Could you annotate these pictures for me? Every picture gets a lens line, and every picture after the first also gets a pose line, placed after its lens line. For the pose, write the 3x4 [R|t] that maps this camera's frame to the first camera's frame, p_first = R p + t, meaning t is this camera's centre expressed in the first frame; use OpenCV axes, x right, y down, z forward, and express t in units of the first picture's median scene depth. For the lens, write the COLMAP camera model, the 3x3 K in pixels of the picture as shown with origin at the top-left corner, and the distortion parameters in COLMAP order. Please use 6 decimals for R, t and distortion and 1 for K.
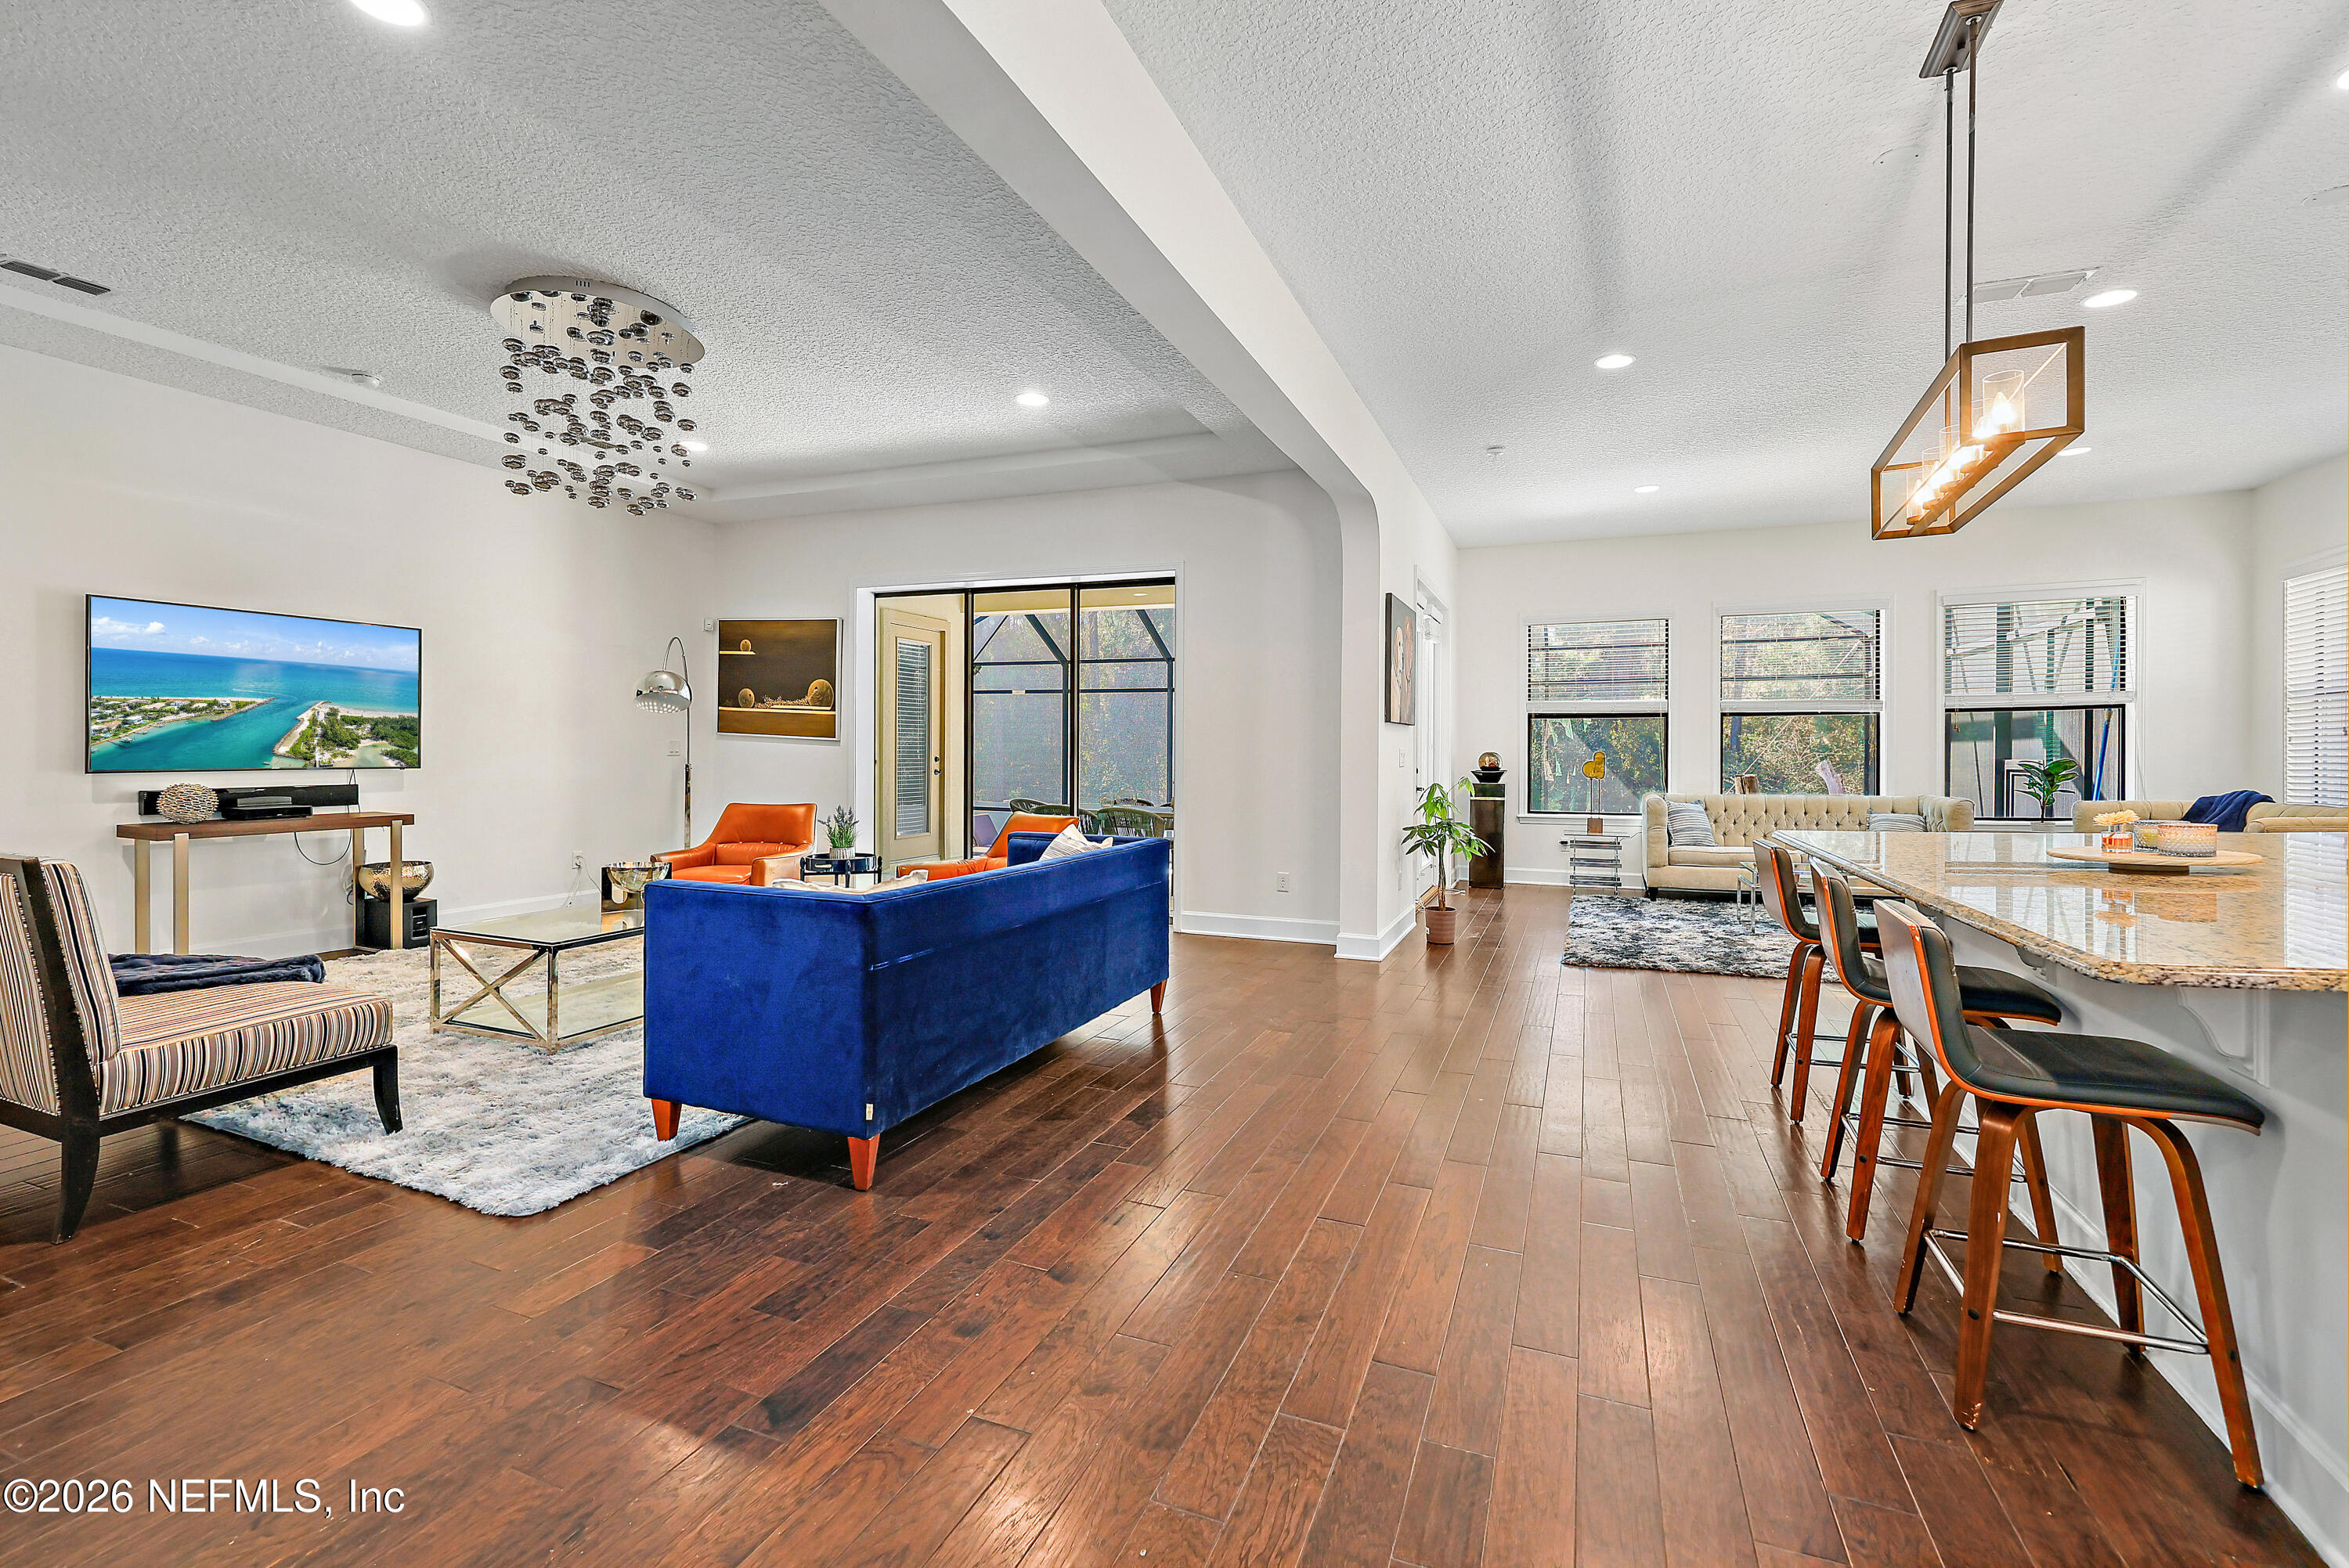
lens RADIAL K [[1016.9, 0, 1188.3], [0, 1016.9, 764.8], [0, 0, 1]] dist [0.038932, -0.022039]
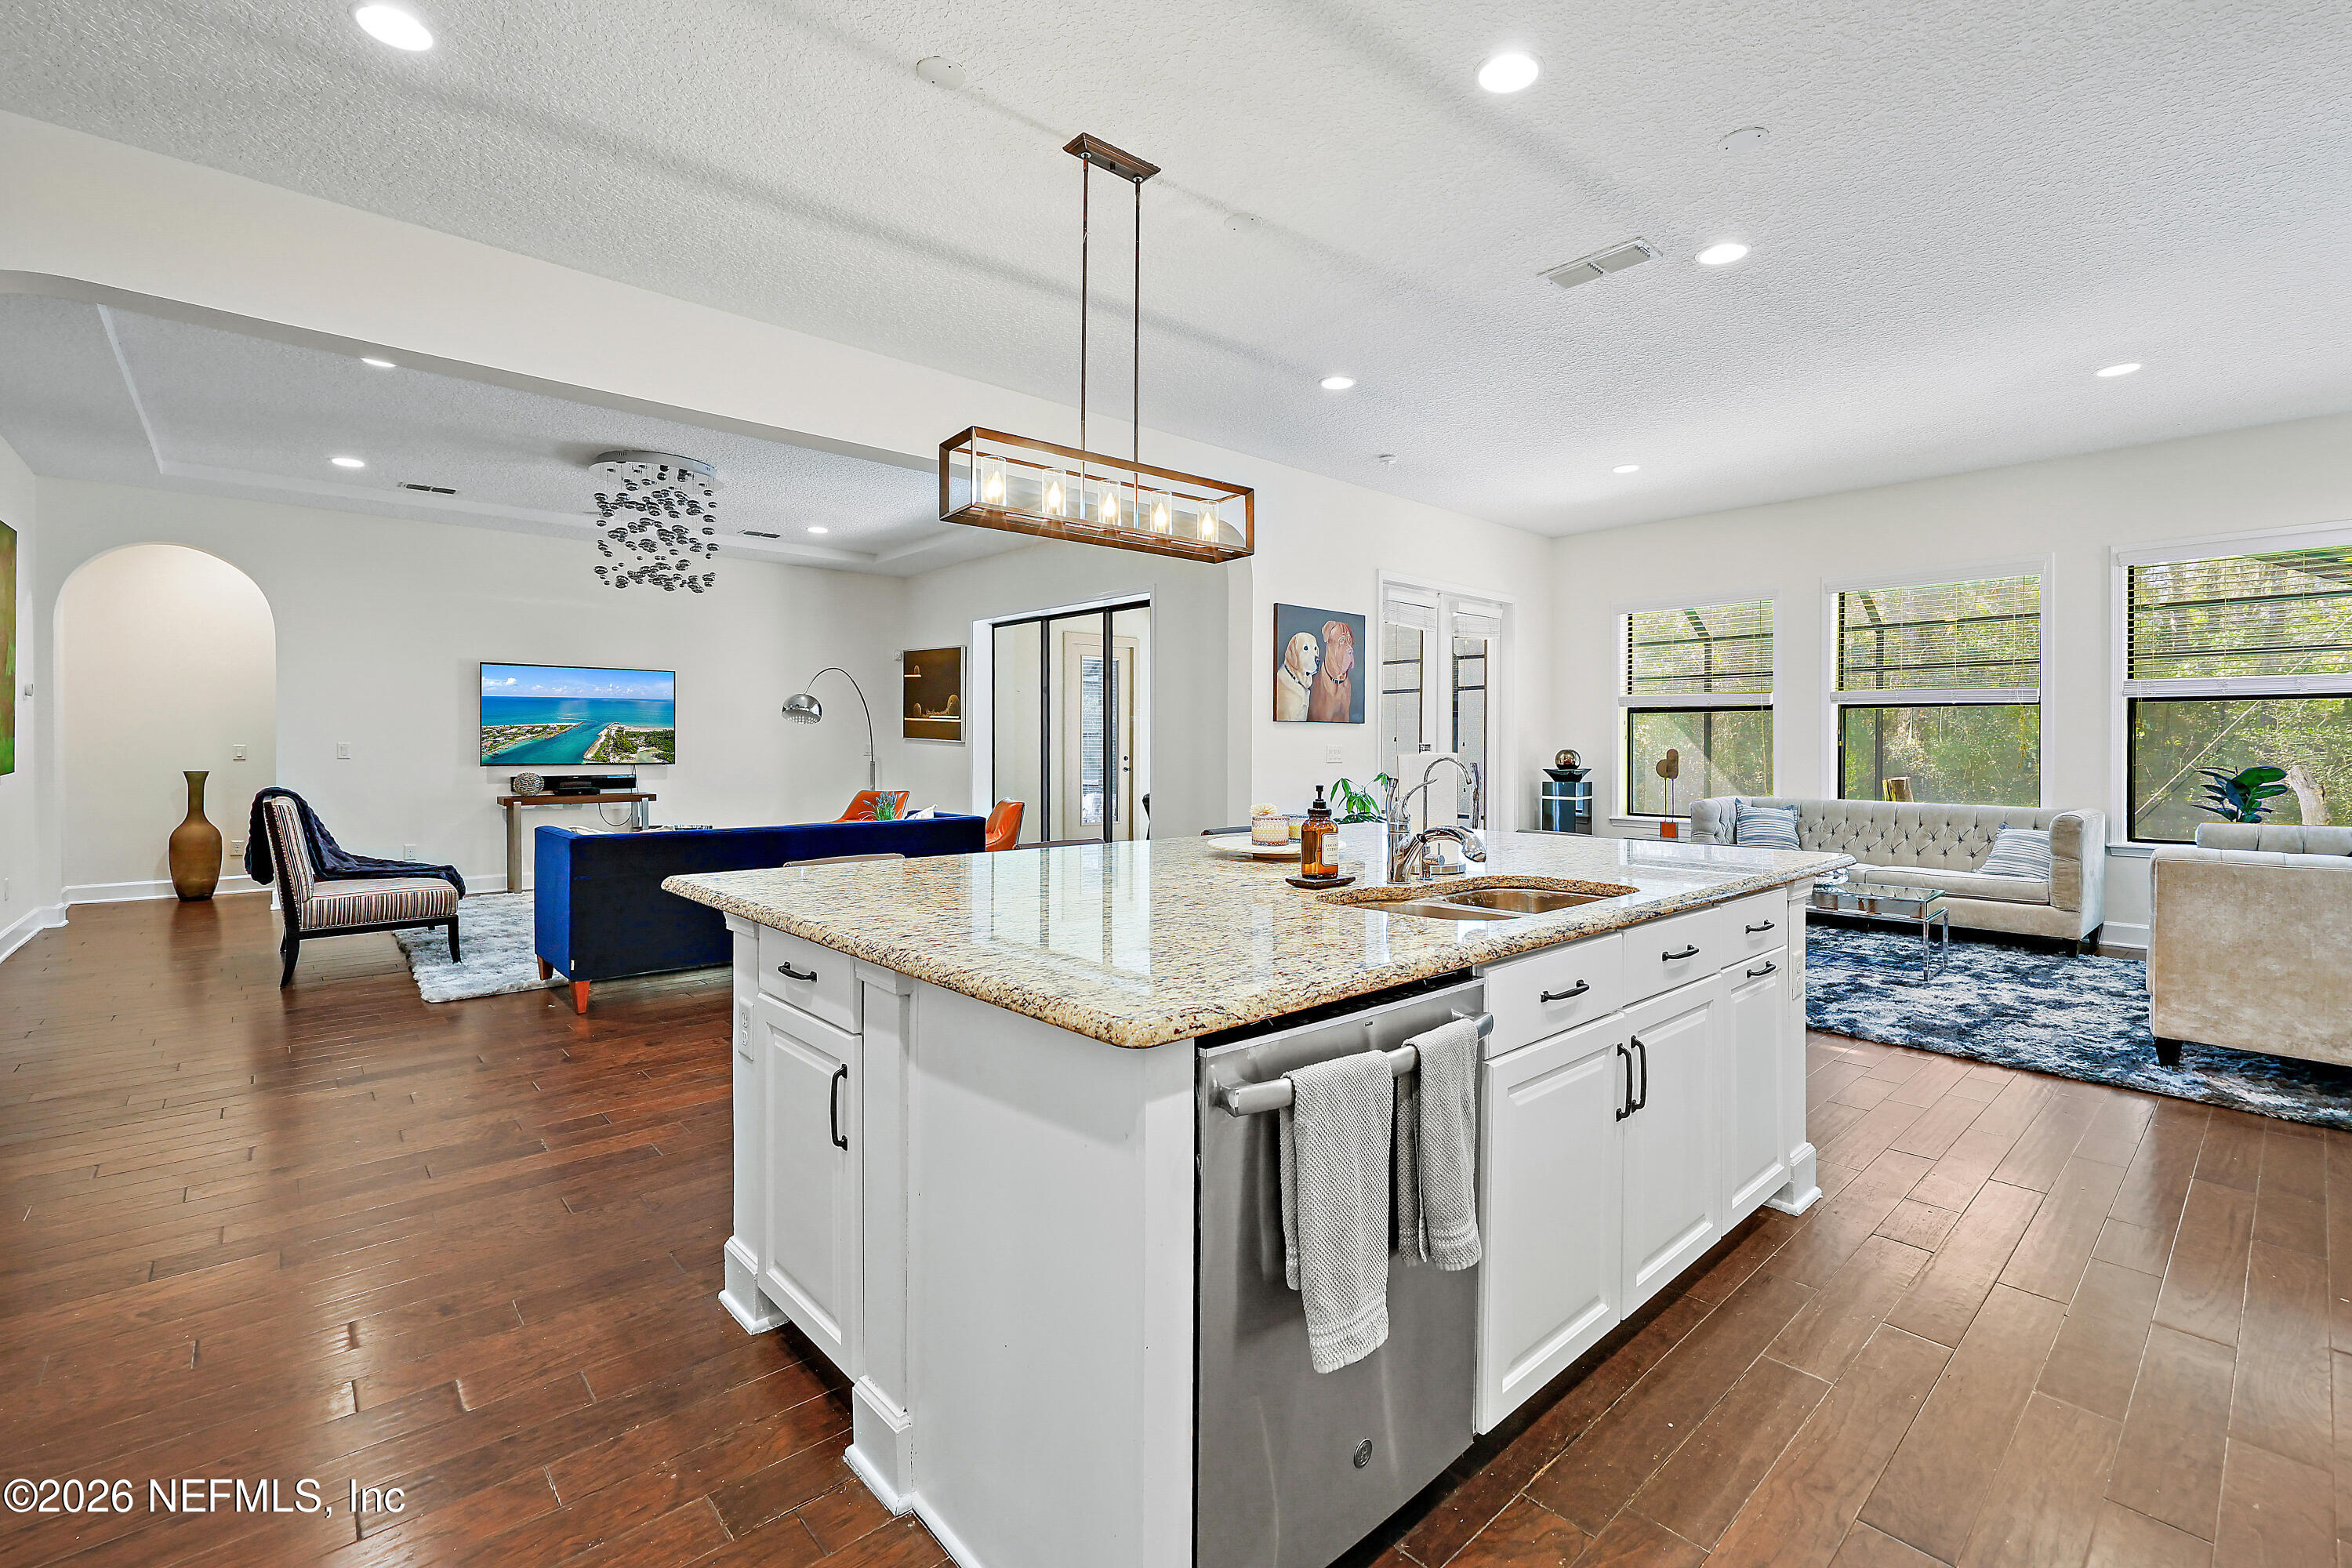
lens RADIAL K [[1031.8, 0, 1210.6], [0, 1031.8, 788.1], [0, 0, 1]] dist [-0.000398, -0.000024]
pose [[0.899525, 0.013274, -0.436668, 0.620123], [-0.001818, 0.999643, 0.026643, -0.004854], [0.436866, -0.023172, 0.899228, -0.013051]]
